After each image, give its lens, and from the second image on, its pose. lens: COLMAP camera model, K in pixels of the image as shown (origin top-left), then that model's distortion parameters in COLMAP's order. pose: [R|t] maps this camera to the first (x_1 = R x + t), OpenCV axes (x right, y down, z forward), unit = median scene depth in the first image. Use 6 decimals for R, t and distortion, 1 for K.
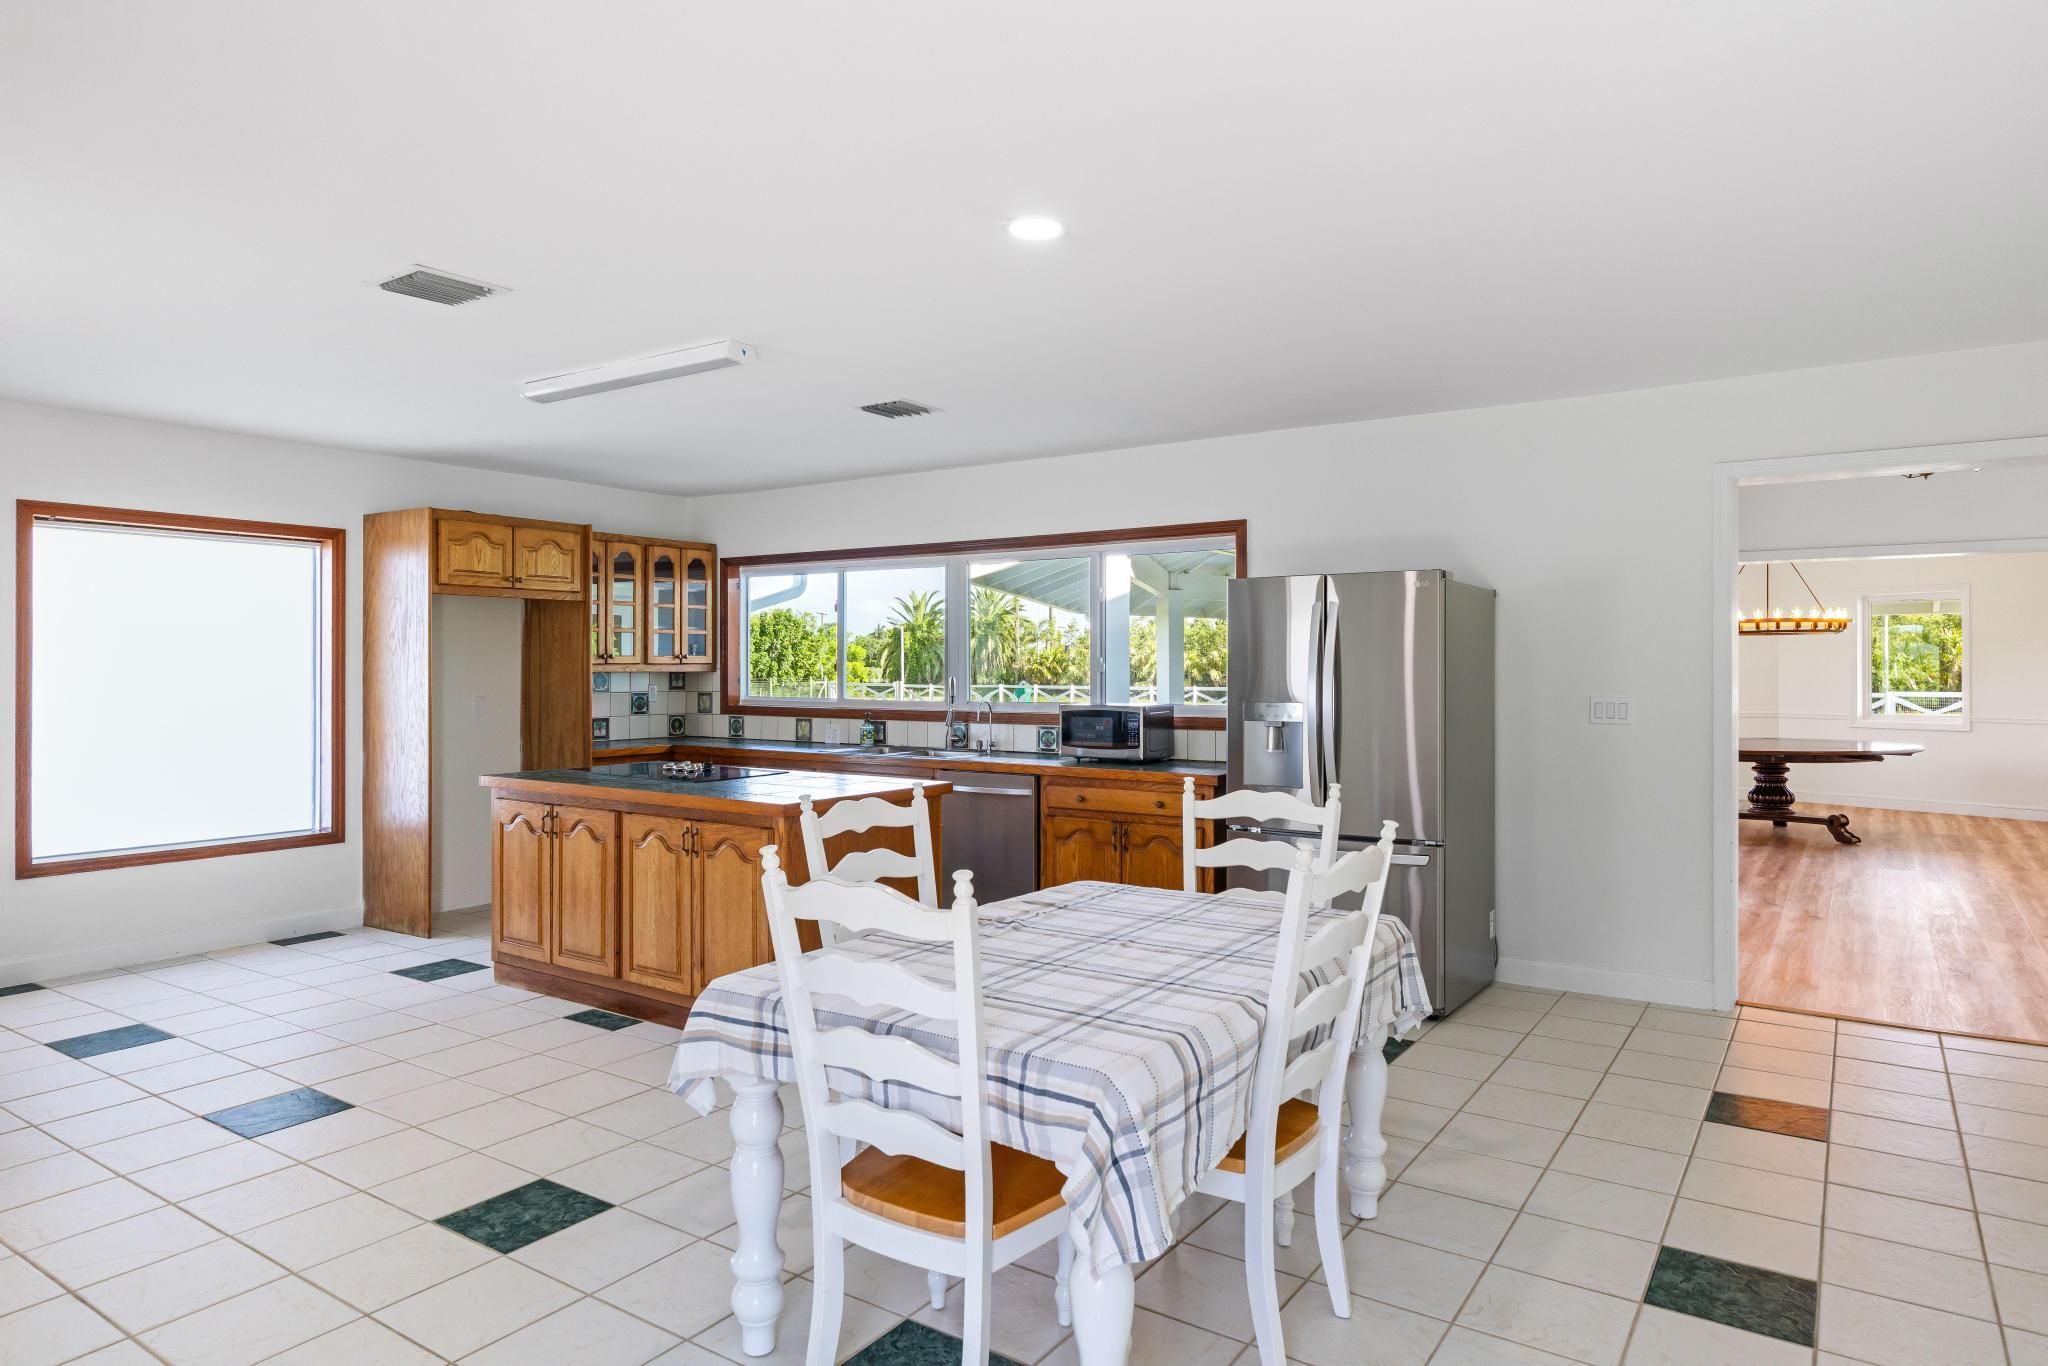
lens RADIAL K [[1217.0, 0, 1025.5], [0, 1217.0, 679.6], [0, 0, 1]] dist [0.034836, 0.001278]
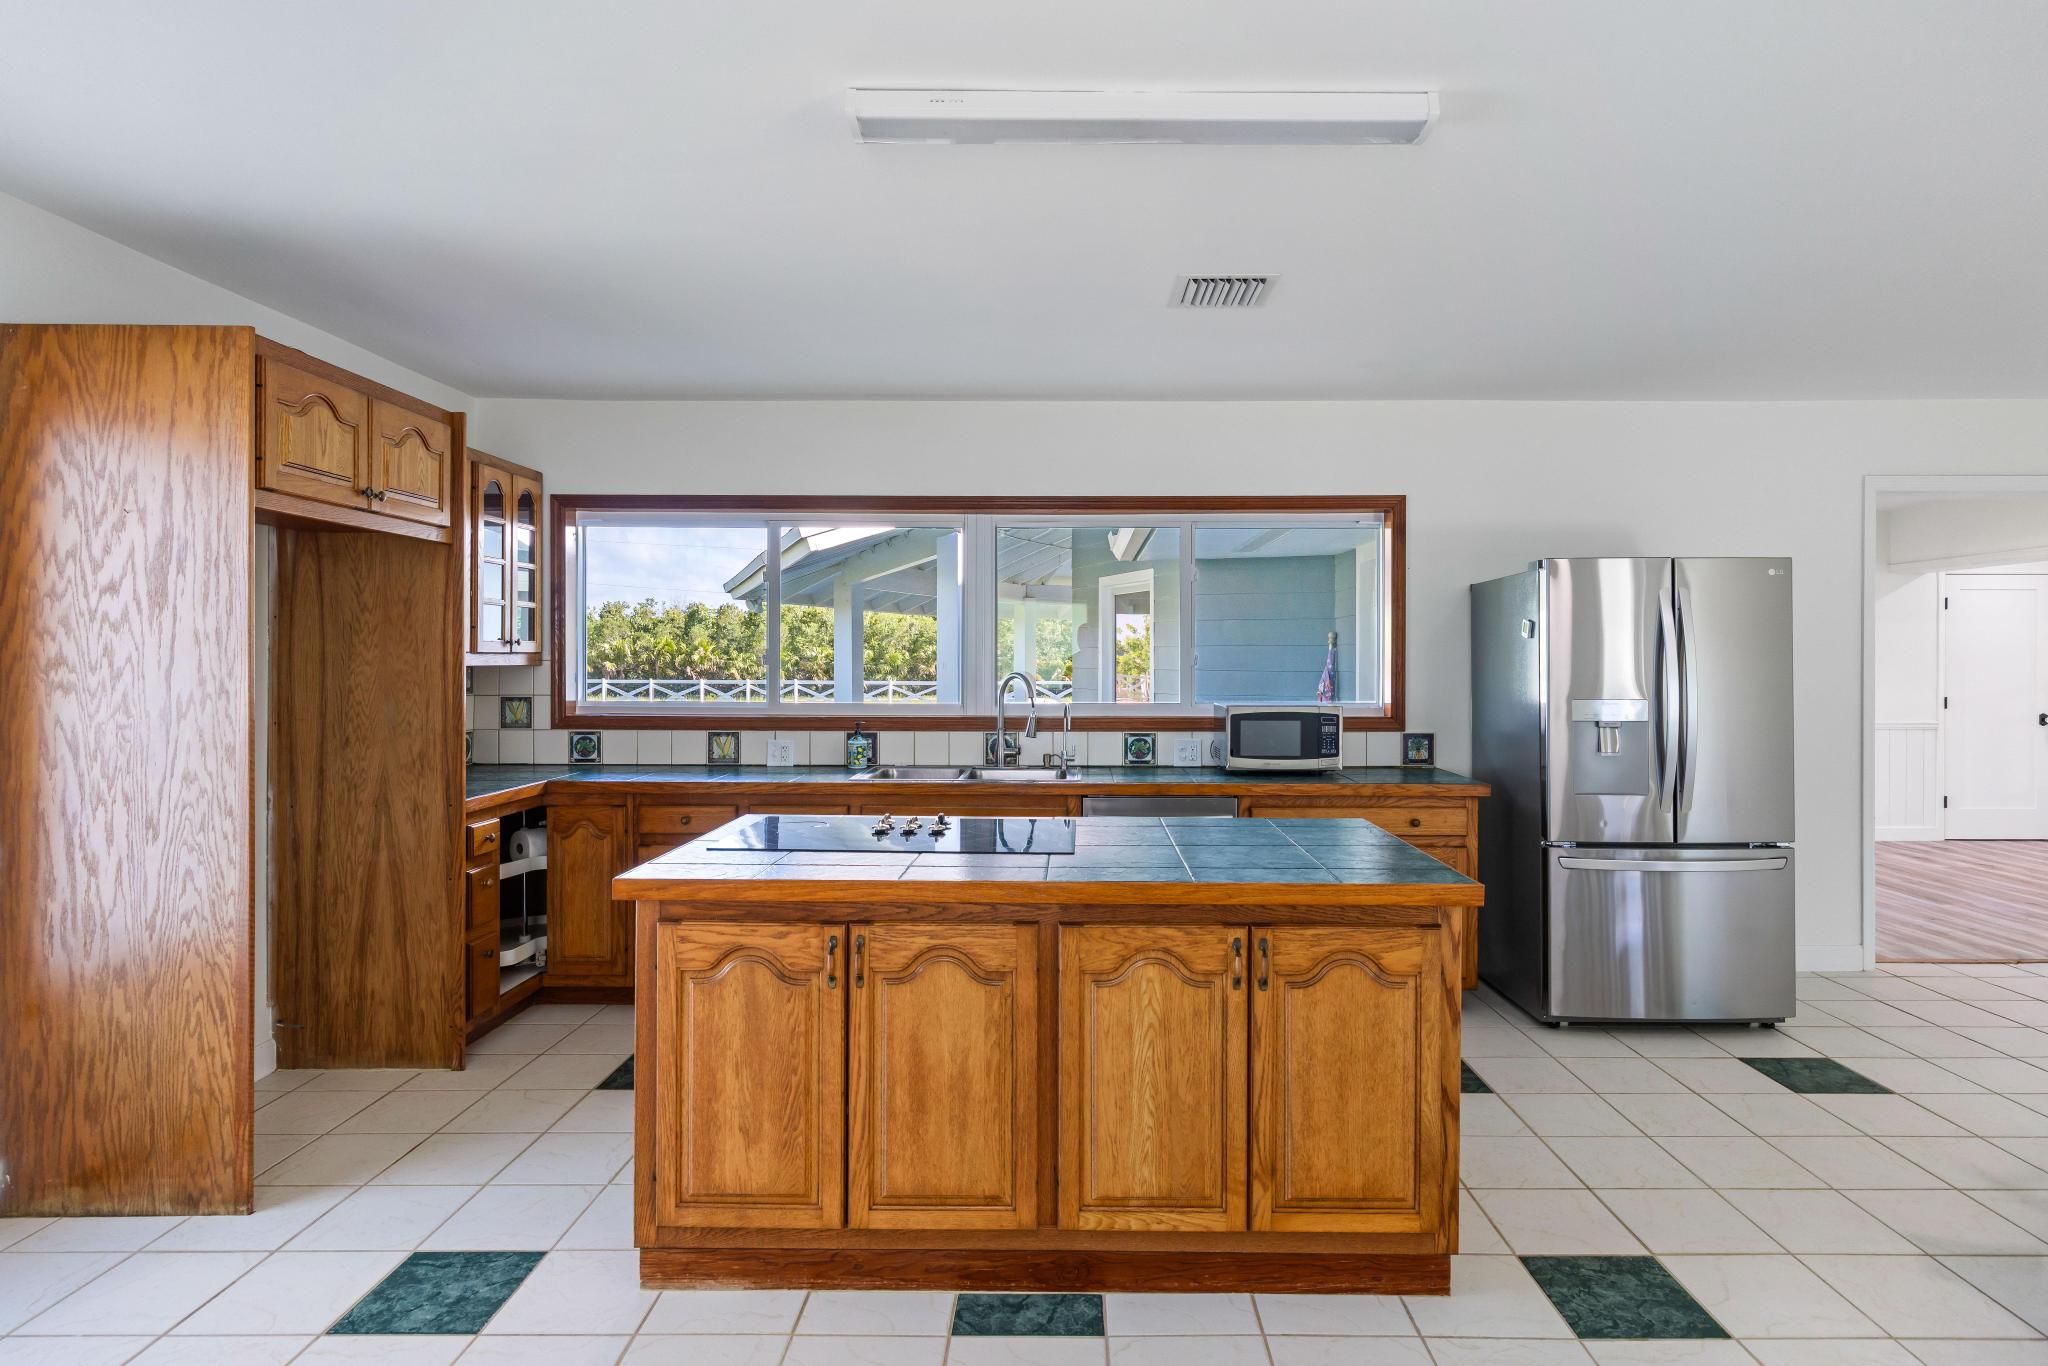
lens RADIAL K [[1078.1, 0, 1009.8], [0, 1078.1, 669.4], [0, 0, 1]] dist [0.000772, 0.000181]
pose [[0.821746, -0.002052, 0.569850, -0.439559], [0.003178, 0.999994, -0.000982, -0.003315], [-0.569845, 0.002618, 0.821748, 0.436100]]
